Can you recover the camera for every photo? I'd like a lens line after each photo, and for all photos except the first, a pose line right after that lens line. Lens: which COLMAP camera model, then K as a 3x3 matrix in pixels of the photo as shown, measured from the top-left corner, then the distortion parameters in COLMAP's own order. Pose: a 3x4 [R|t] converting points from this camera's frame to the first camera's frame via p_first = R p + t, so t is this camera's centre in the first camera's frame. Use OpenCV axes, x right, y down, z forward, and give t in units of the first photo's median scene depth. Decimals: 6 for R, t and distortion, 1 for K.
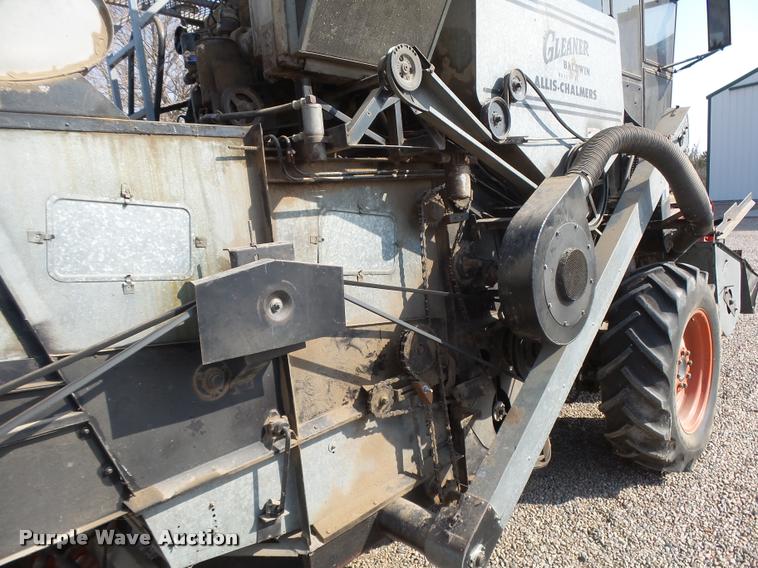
lens RADIAL K [[517.8, 0, 379.6], [0, 517.8, 288.7], [0, 0, 1]] dist [-0.007238, -0.004122]
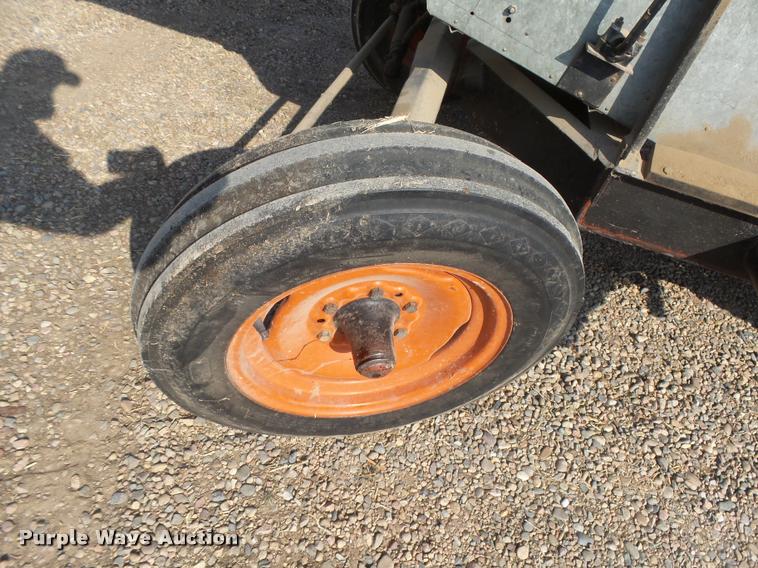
lens RADIAL K [[517.8, 0, 379.5], [0, 517.8, 283.5], [0, 0, 1]] dist [-0.007238, -0.004122]
pose [[0.492432, 0.737967, -0.461428, 0.077934], [-0.360590, 0.655507, 0.663540, 0.276007], [0.792140, -0.160362, 0.588896, 0.400042]]
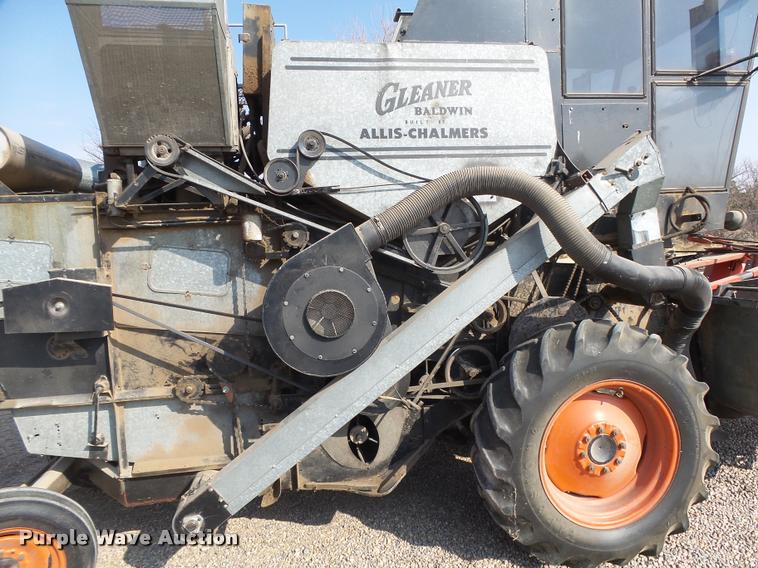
lens RADIAL K [[517.8, 0, 382.8], [0, 517.8, 288.6], [0, 0, 1]] dist [-0.007238, -0.004122]
pose [[0.819605, 0.094374, -0.565103, 1.110861], [-0.106514, 0.994244, 0.011558, -0.108076], [0.562942, 0.050718, 0.824939, 0.163530]]
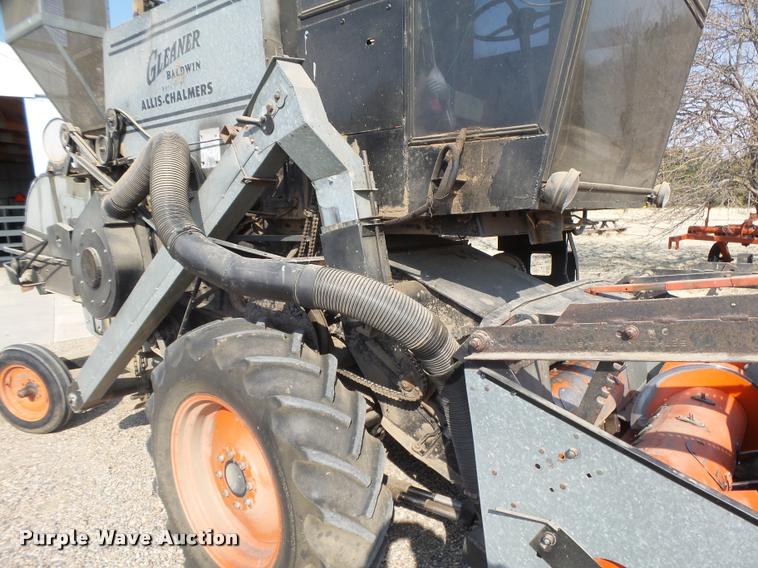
lens RADIAL K [[517.8, 0, 379.8], [0, 517.8, 286.5], [0, 0, 1]] dist [-0.007238, -0.004122]
pose [[0.112896, 0.240407, -0.964084, 1.785028], [-0.142116, 0.964218, 0.223799, -0.389705], [0.983391, 0.111745, 0.143022, 1.587320]]
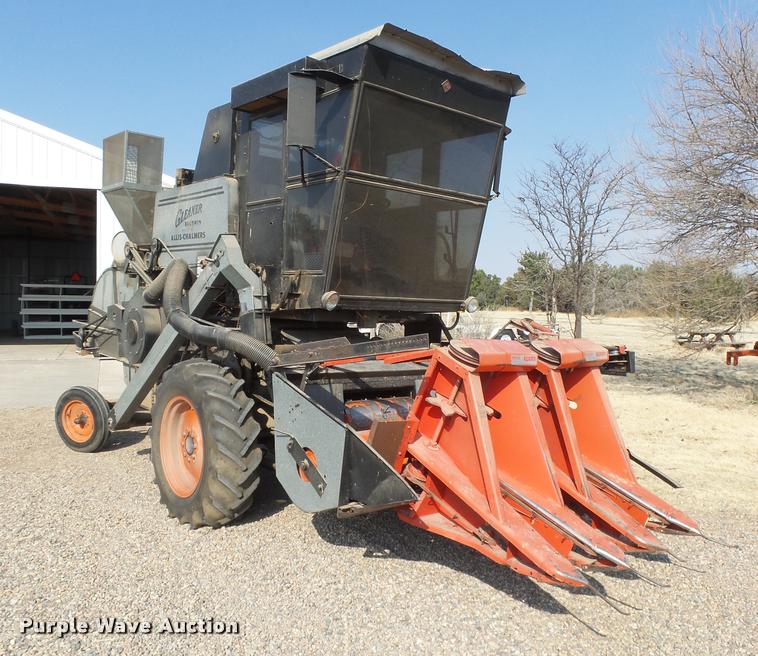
lens RADIAL K [[666.8, 0, 359.3], [0, 666.8, 303.0], [0, 0, 1]] dist [-0.008510, -0.017767]
pose [[-0.080002, 0.094653, -0.992291, 3.145023], [-0.171072, 0.979407, 0.107217, -0.625105], [0.982005, 0.178330, -0.062162, 2.149858]]
